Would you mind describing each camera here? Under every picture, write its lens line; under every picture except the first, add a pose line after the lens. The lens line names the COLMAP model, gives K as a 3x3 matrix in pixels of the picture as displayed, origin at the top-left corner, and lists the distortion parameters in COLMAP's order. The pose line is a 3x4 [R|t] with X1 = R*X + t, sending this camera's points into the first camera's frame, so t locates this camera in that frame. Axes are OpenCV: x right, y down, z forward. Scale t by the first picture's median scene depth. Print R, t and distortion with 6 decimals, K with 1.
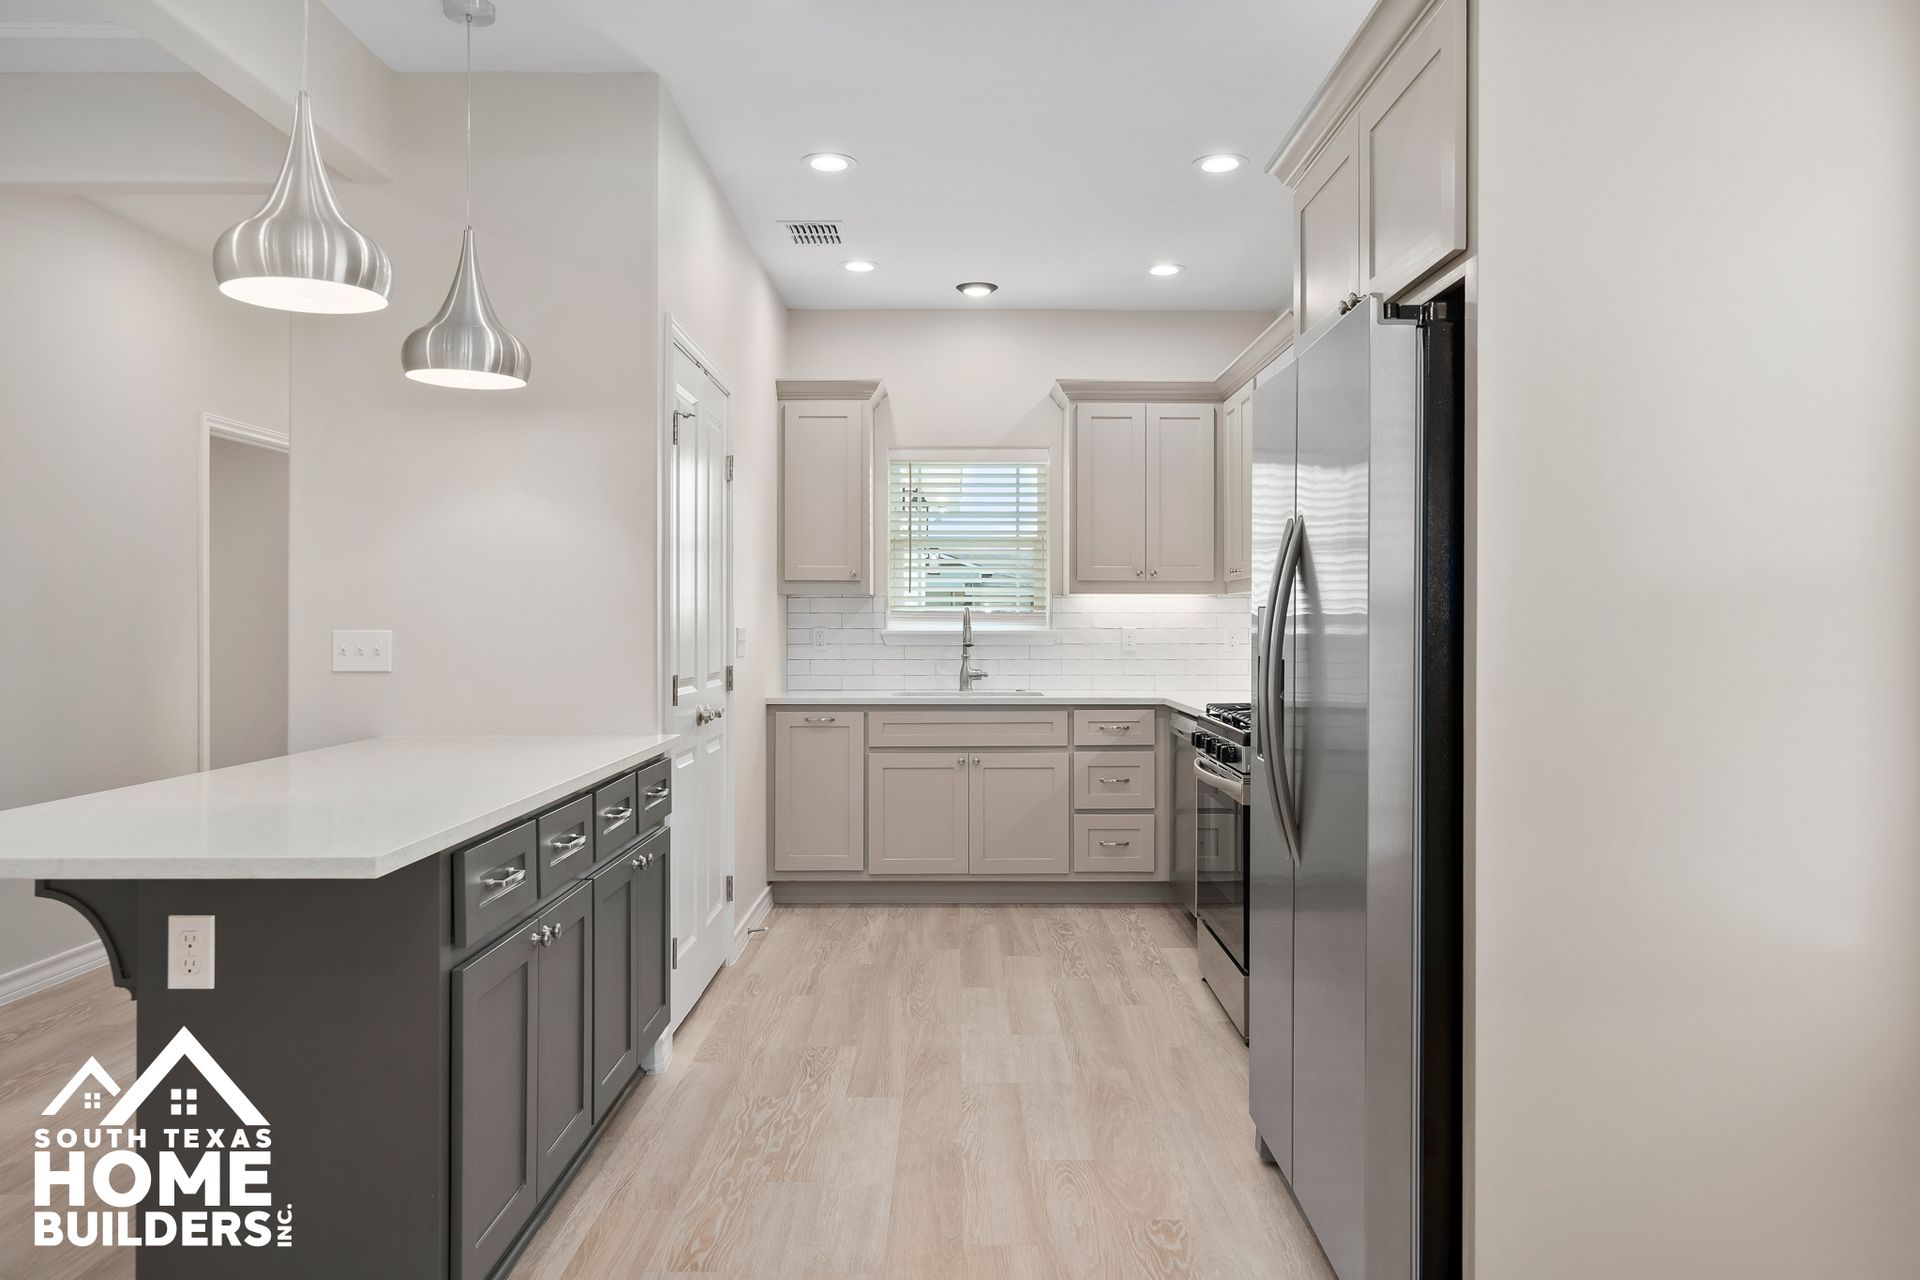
lens RADIAL K [[1303.1, 0, 975.4], [0, 1303.1, 625.8], [0, 0, 1]] dist [0.009993, 0.004661]
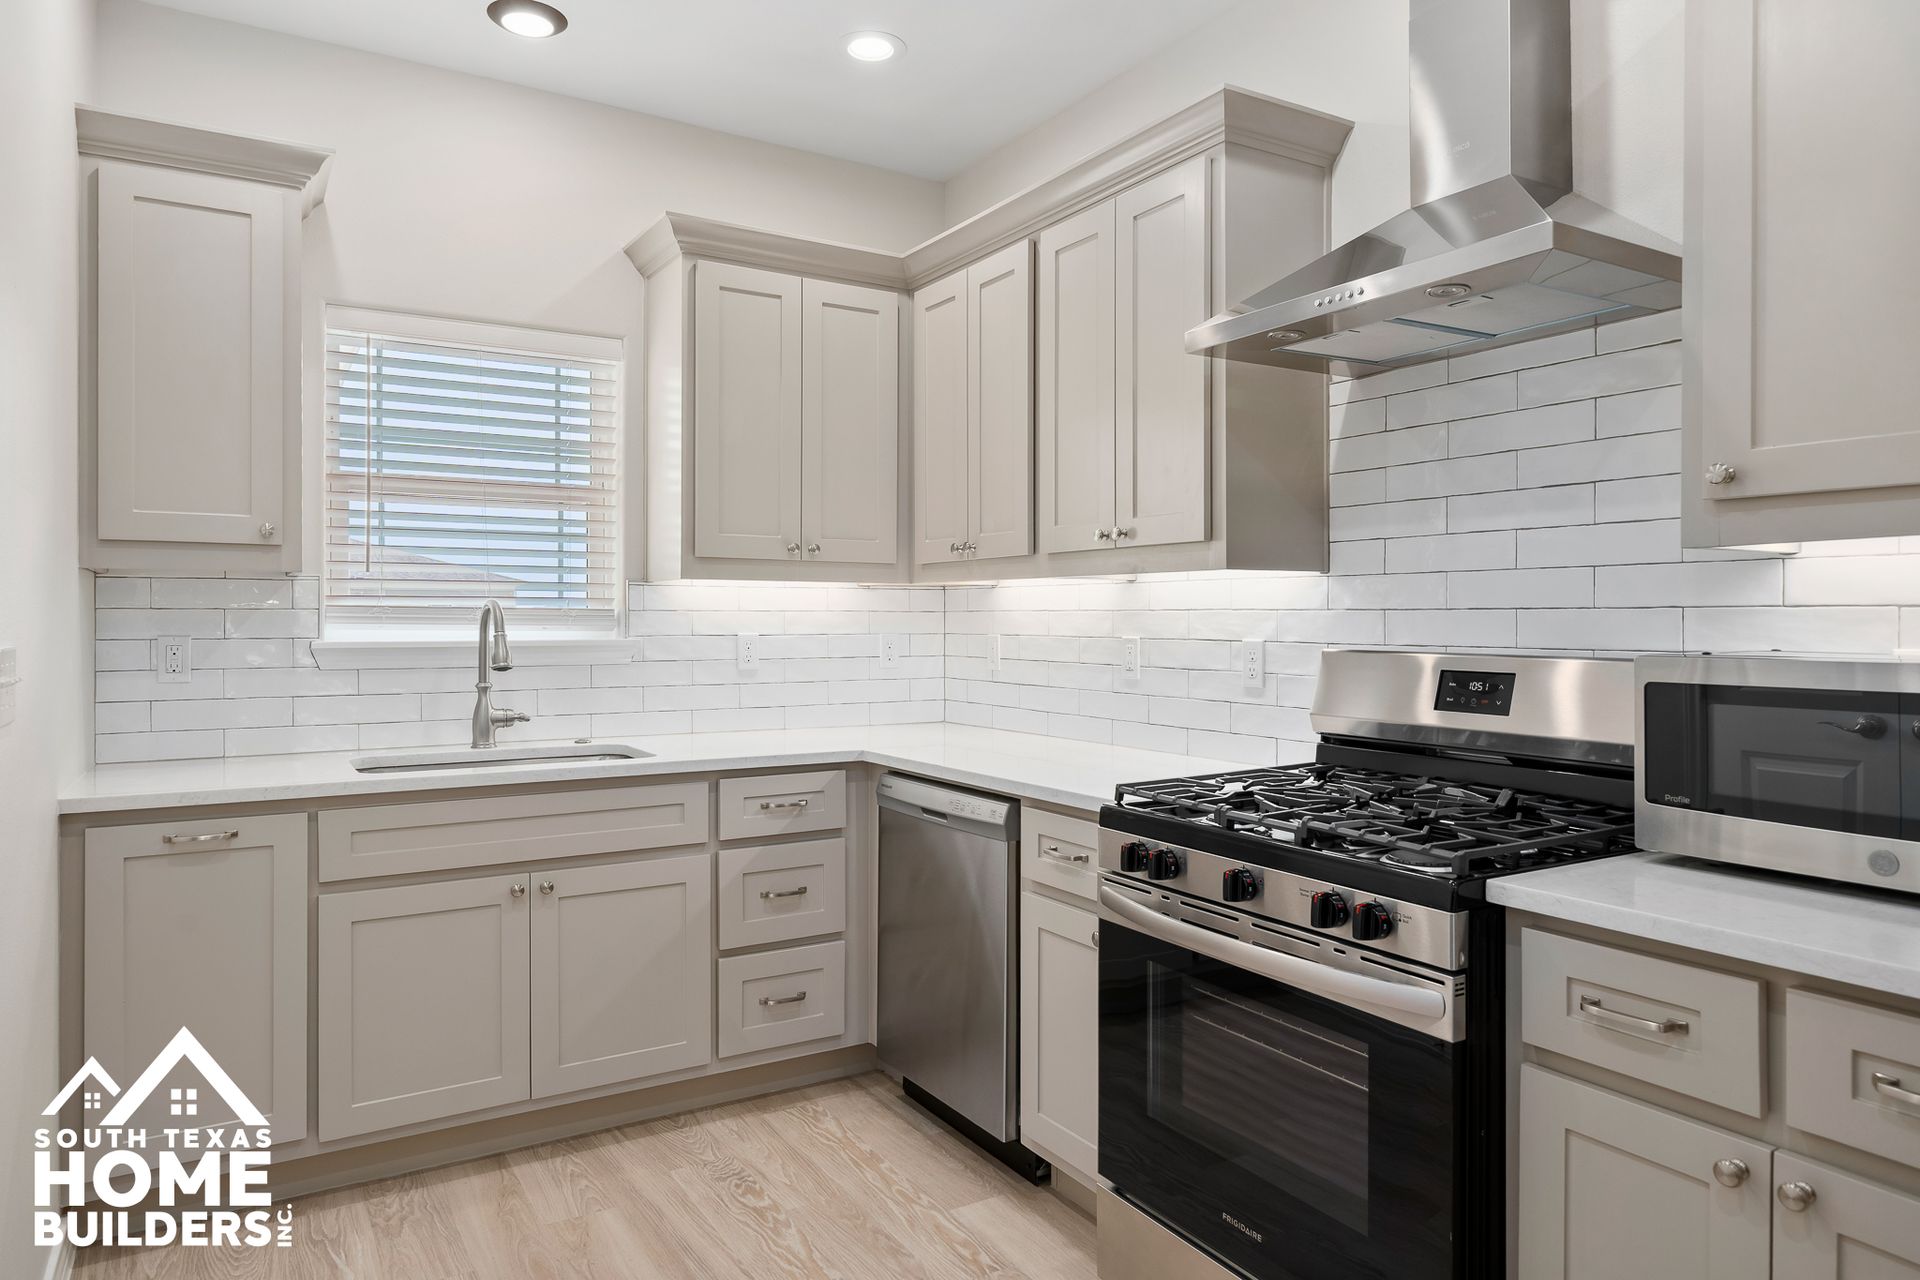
lens RADIAL K [[1199.1, 0, 953.9], [0, 1199.1, 622.1], [0, 0, 1]] dist [0.005927, -0.003152]
pose [[0.861591, -0.000974, 0.507601, -0.104846], [-0.000636, 0.999995, 0.002999, -0.006706], [-0.507602, -0.002907, 0.861587, 0.488655]]
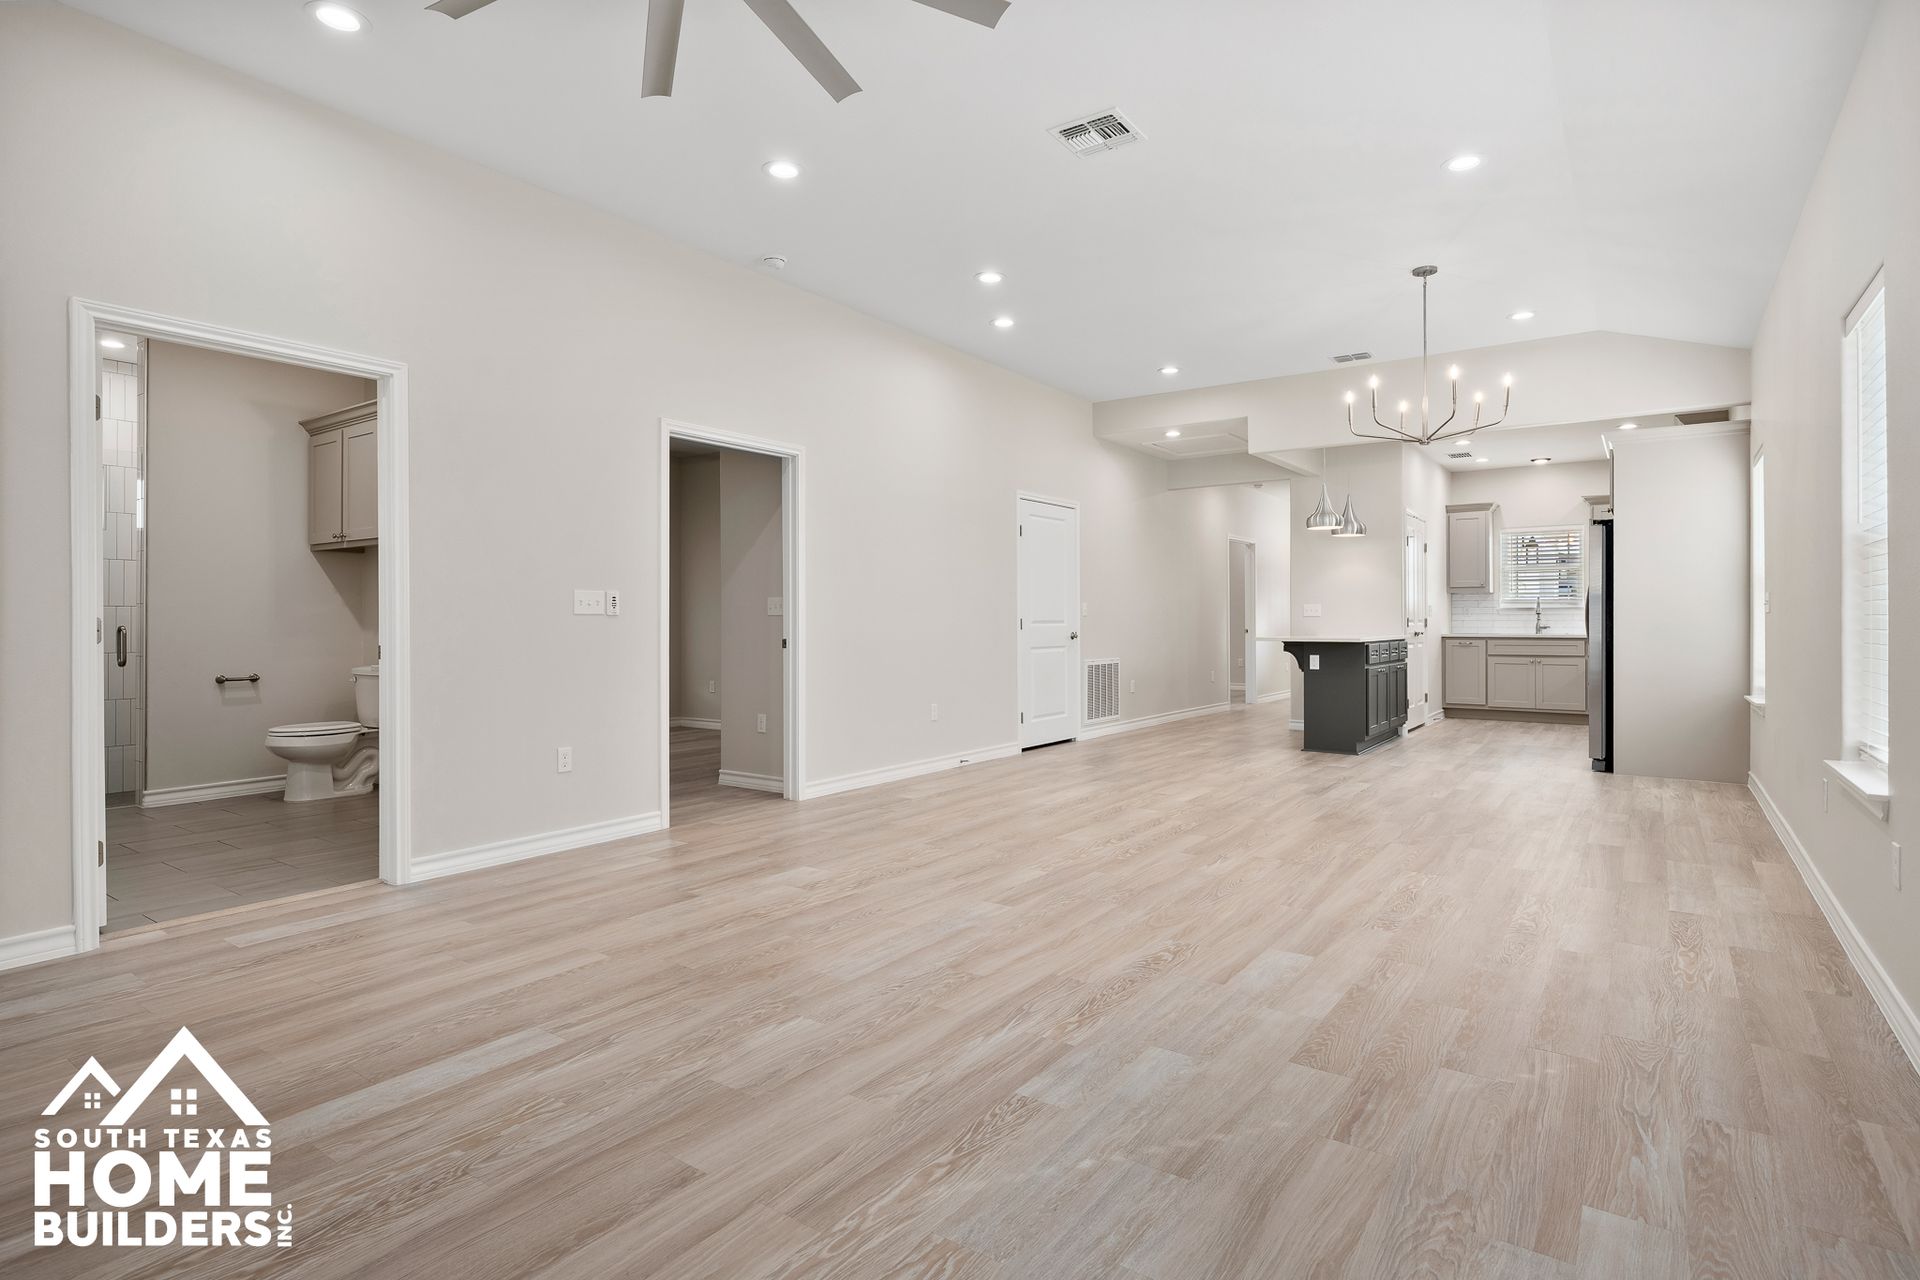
lens RADIAL K [[973.9, 0, 970.9], [0, 973.9, 610.0], [0, 0, 1]] dist [0.006931, -0.000862]
pose [[0.813302, -0.006978, -0.581800, 0.193459], [0.000952, 0.999943, -0.010662, 0.028154], [0.581841, 0.008118, 0.813262, -1.044429]]
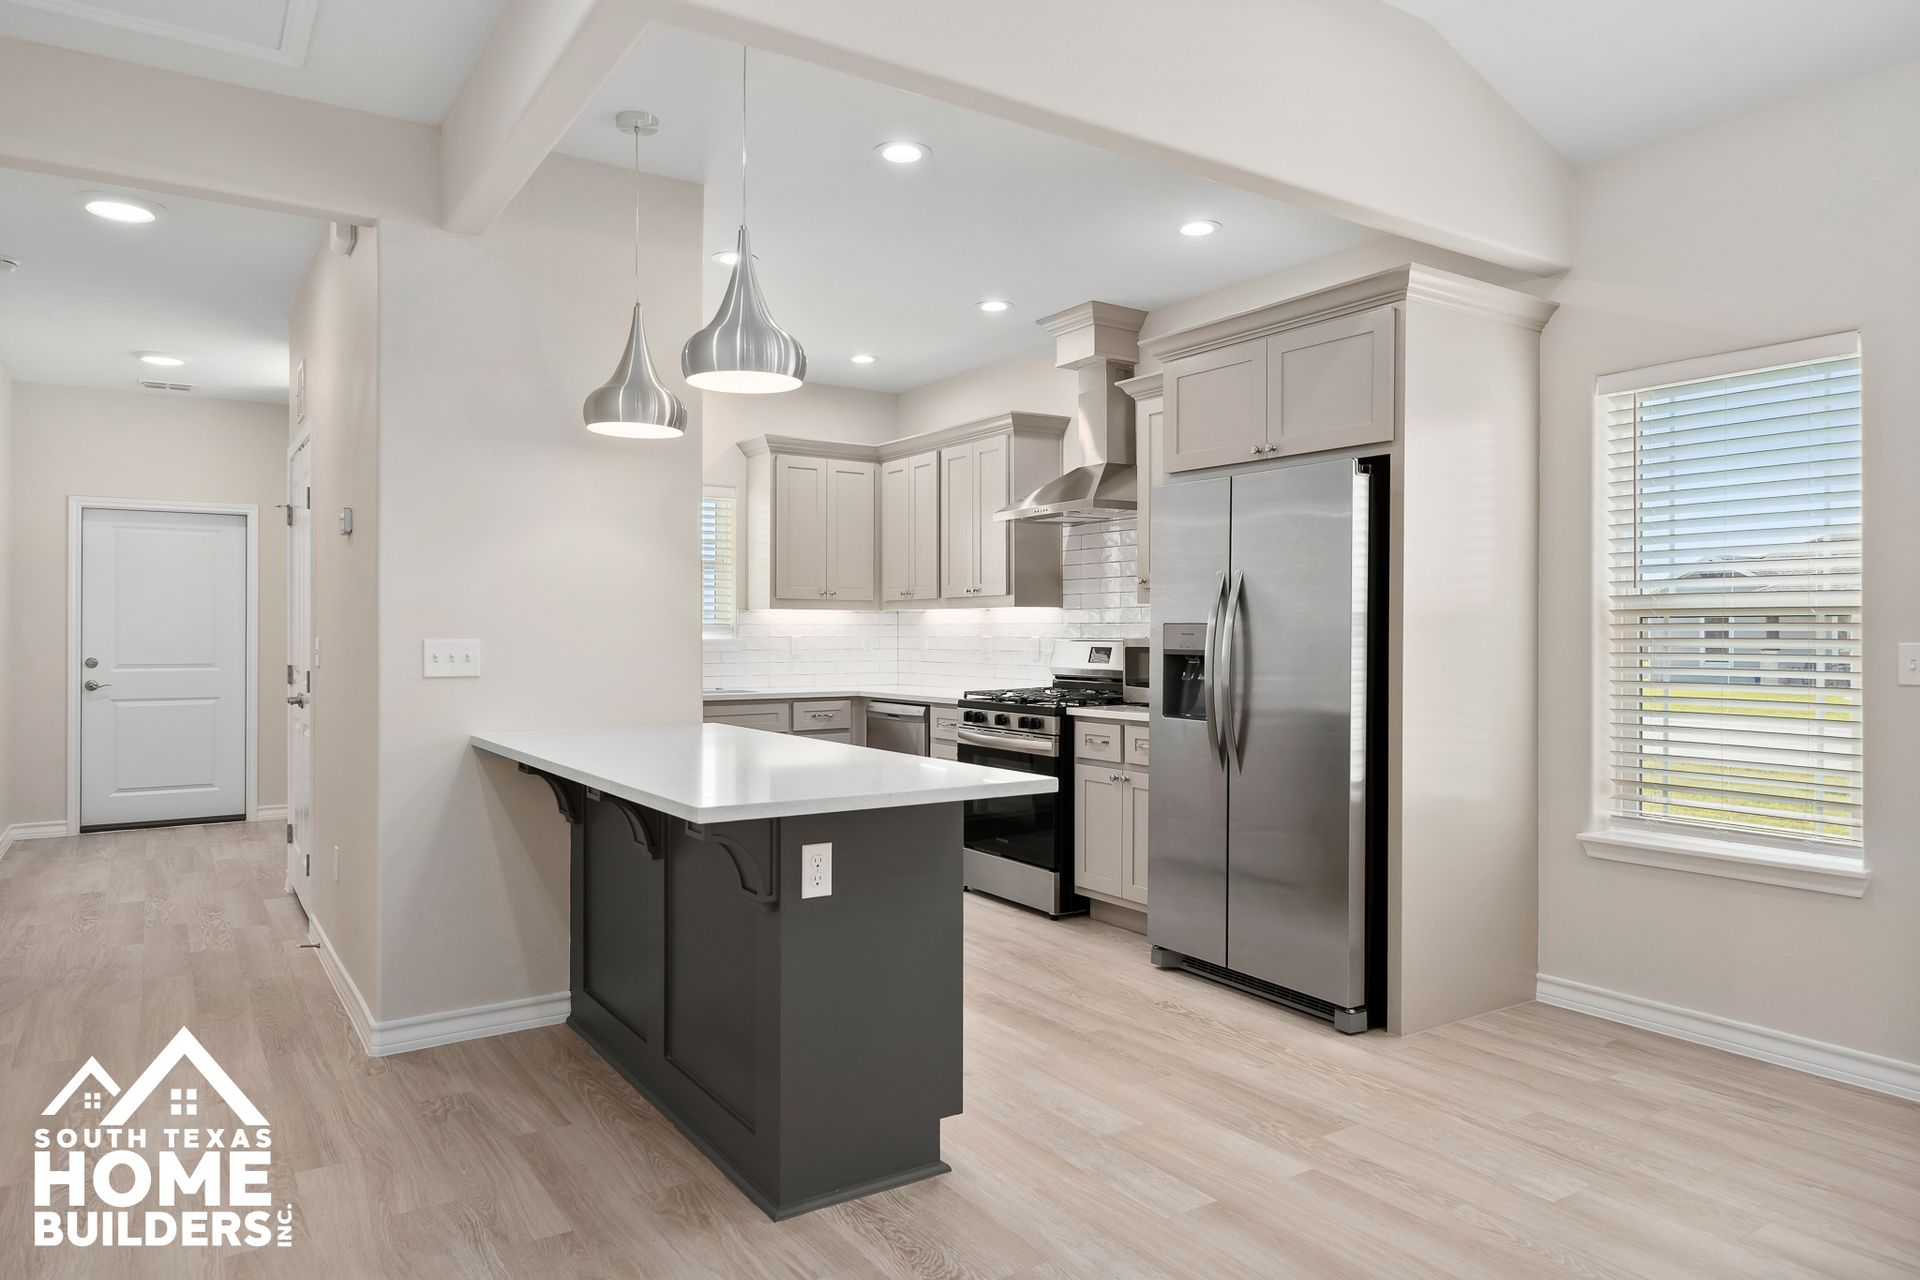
lens RADIAL K [[1199.1, 0, 963.5], [0, 1199.1, 649.5], [0, 0, 1]] dist [0.005927, -0.003152]
pose [[0.837241, -0.006937, 0.546790, -0.415756], [0.000446, 0.999928, 0.012002, 0.000379], [-0.546834, -0.009805, 0.837183, -0.050566]]
